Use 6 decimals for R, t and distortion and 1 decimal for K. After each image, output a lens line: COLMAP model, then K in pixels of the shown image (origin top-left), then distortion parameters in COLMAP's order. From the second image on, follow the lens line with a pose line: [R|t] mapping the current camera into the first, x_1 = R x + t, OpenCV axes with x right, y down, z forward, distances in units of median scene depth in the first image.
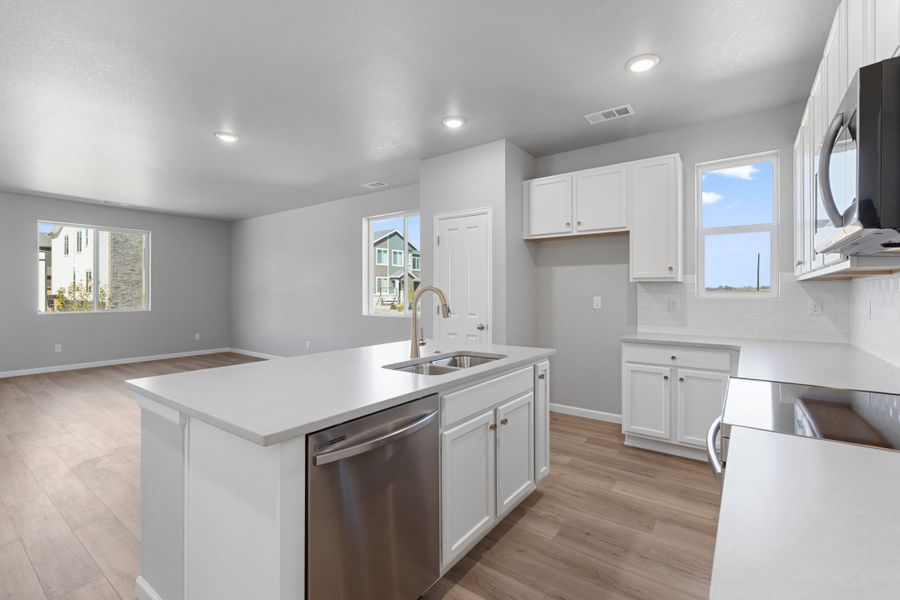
lens RADIAL K [[404.9, 0, 448.2], [0, 404.9, 291.2], [0, 0, 1]] dist [-0.000427, -0.000519]
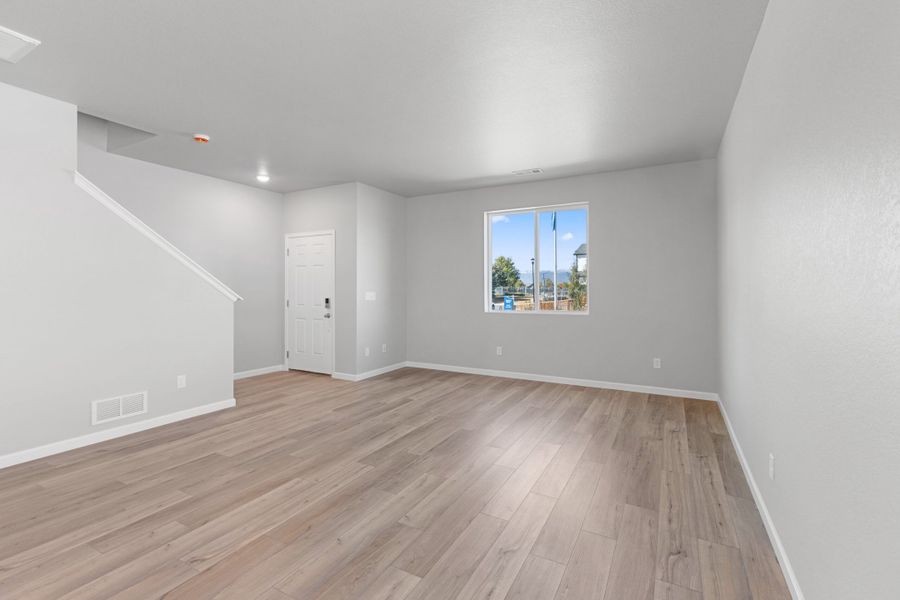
lens RADIAL K [[404.9, 0, 448.2], [0, 404.9, 291.2], [0, 0, 1]] dist [-0.000427, -0.000519]
pose [[0.138039, 0.005641, -0.990411, -0.161290], [-0.002517, 0.999983, 0.005345, 0.004333], [0.990424, 0.001755, 0.138051, 1.334365]]
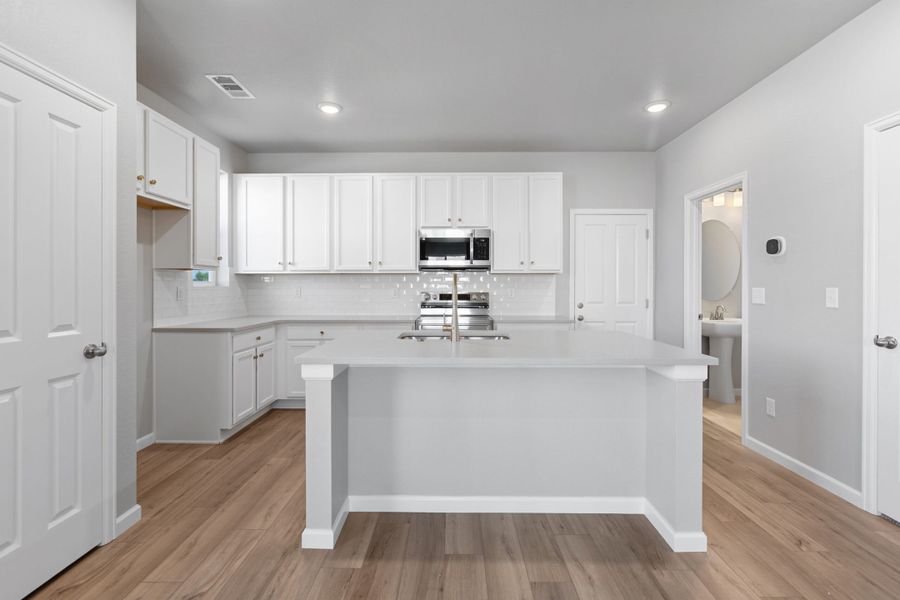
lens RADIAL K [[404.0, 0, 449.6], [0, 404.0, 288.0], [0, 0, 1]] dist [-0.000751, -0.000087]
pose [[-0.589942, -0.002166, 0.807442, -0.561570], [-0.000384, 0.999997, 0.002402, 0.016345], [-0.807445, 0.001107, -0.589941, 1.007173]]
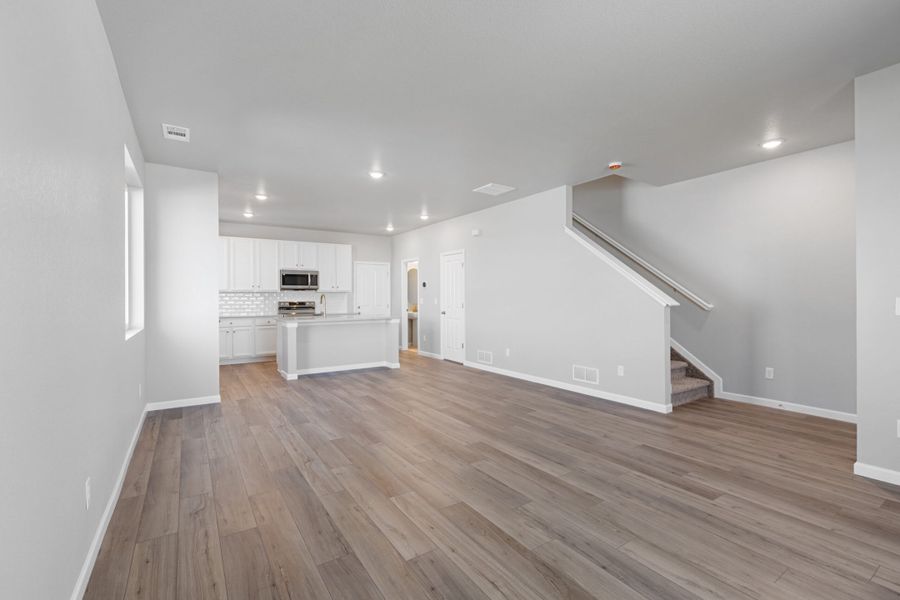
lens RADIAL K [[399.8, 0, 452.7], [0, 399.8, 294.1], [0, 0, 1]] dist [0.001225, -0.000366]
pose [[-0.942313, 0.007560, 0.334646, -1.215131], [0.005292, 0.999956, -0.007689, 0.012177], [-0.334690, -0.005475, -0.942312, 2.151253]]
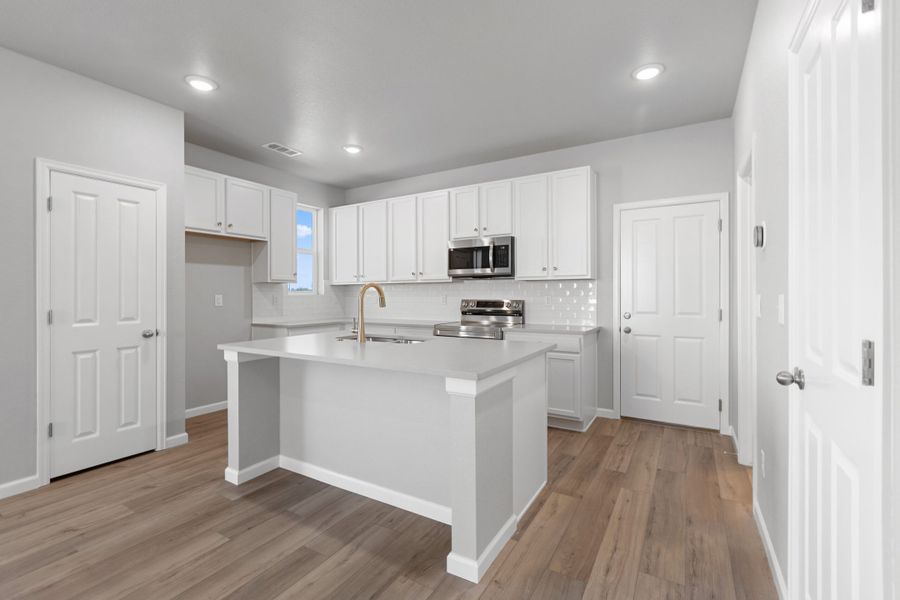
lens RADIAL K [[399.8, 0, 452.7], [0, 399.8, 294.1], [0, 0, 1]] dist [0.001225, -0.000366]
pose [[-0.105677, 0.000975, 0.994400, -0.793223], [0.003348, 0.999994, -0.000624, 0.015434], [-0.994395, 0.003263, -0.105680, 0.533625]]
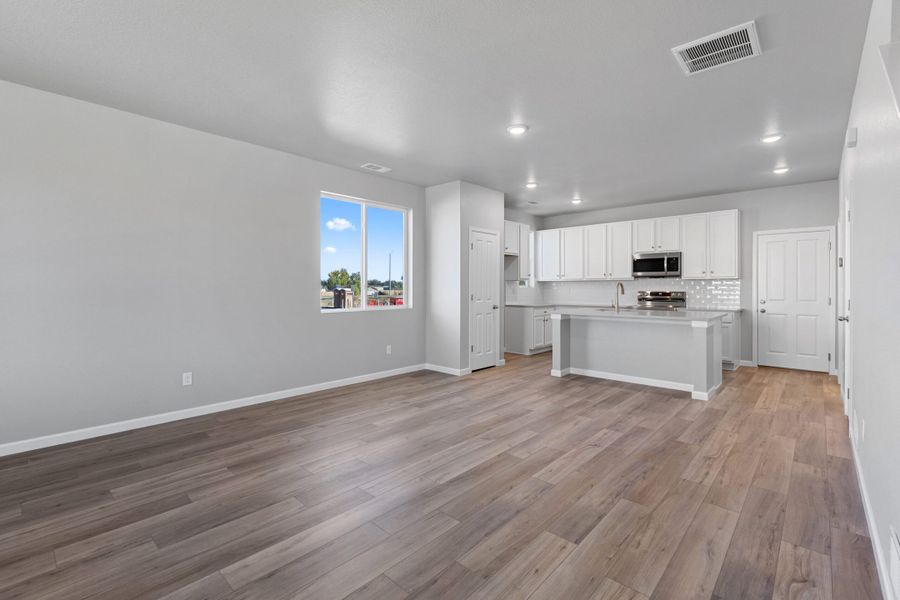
lens RADIAL K [[404.0, 0, 449.6], [0, 404.0, 288.0], [0, 0, 1]] dist [-0.000751, -0.000087]
pose [[0.099861, -0.000661, 0.995001, -1.584901], [-0.000013, 1.000000, 0.000665, 0.014694], [-0.995001, -0.000079, 0.099861, 1.085455]]
